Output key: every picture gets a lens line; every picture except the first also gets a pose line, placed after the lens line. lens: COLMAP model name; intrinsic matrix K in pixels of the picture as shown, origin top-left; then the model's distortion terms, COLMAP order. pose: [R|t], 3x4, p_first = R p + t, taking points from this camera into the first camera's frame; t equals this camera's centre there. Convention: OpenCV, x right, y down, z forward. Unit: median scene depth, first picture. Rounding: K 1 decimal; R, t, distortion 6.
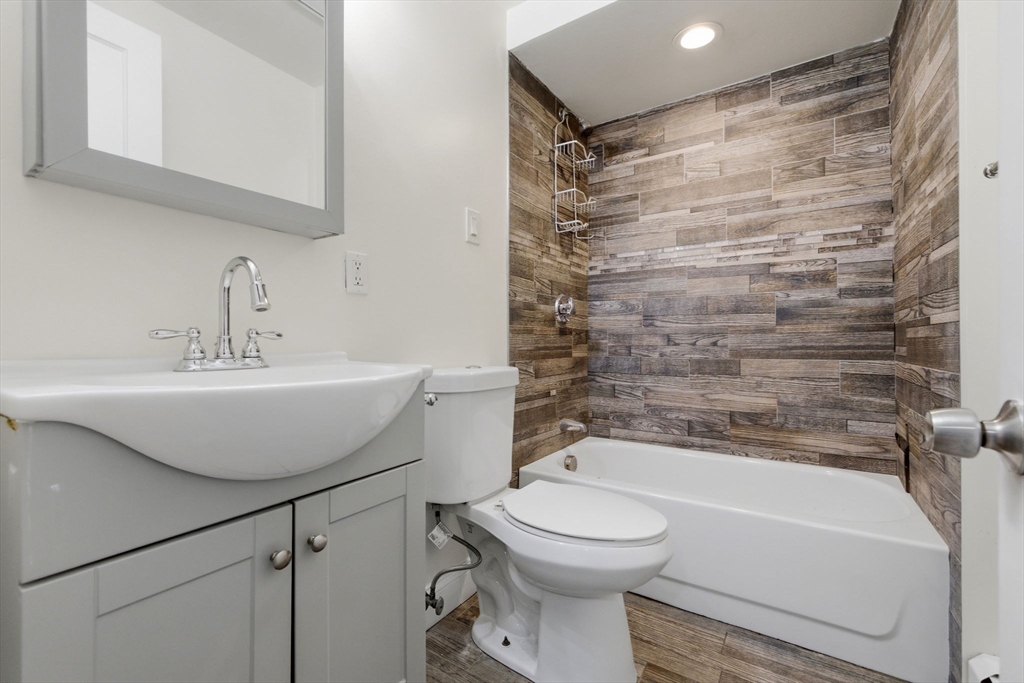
lens RADIAL K [[433.3, 0, 515.5], [0, 433.3, 339.2], [0, 0, 1]] dist [0.003142, -0.000945]
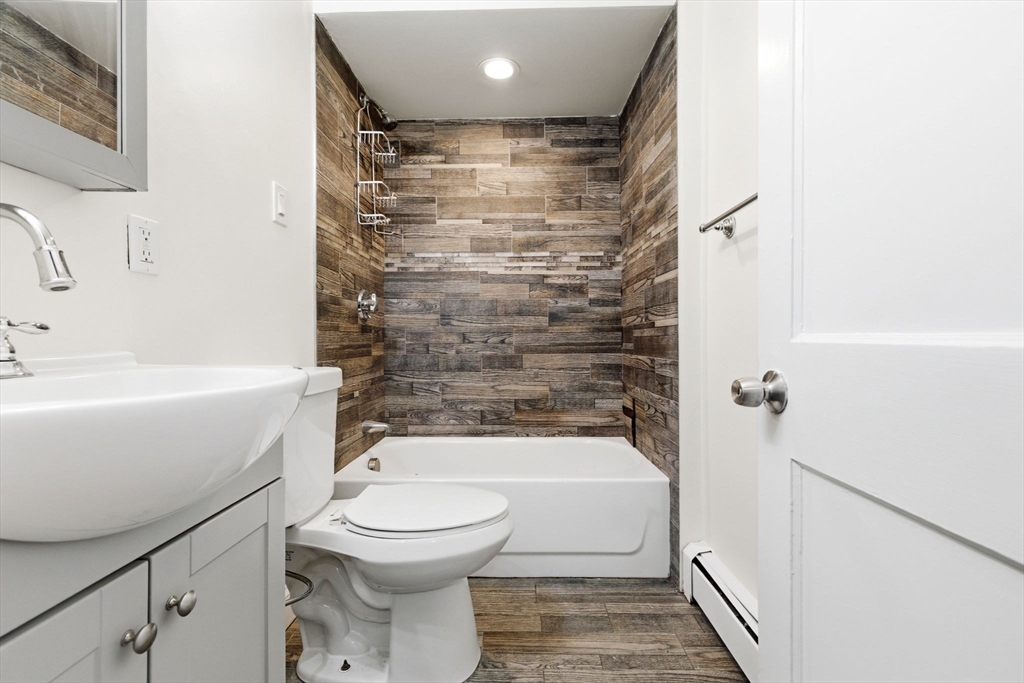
lens RADIAL K [[433.3, 0, 515.5], [0, 433.3, 339.2], [0, 0, 1]] dist [0.003142, -0.000945]
pose [[0.844570, 0.000591, 0.535444, -0.137087], [-0.001547, 0.999998, 0.001336, 0.003262], [-0.535442, -0.001957, 0.844570, 0.021945]]
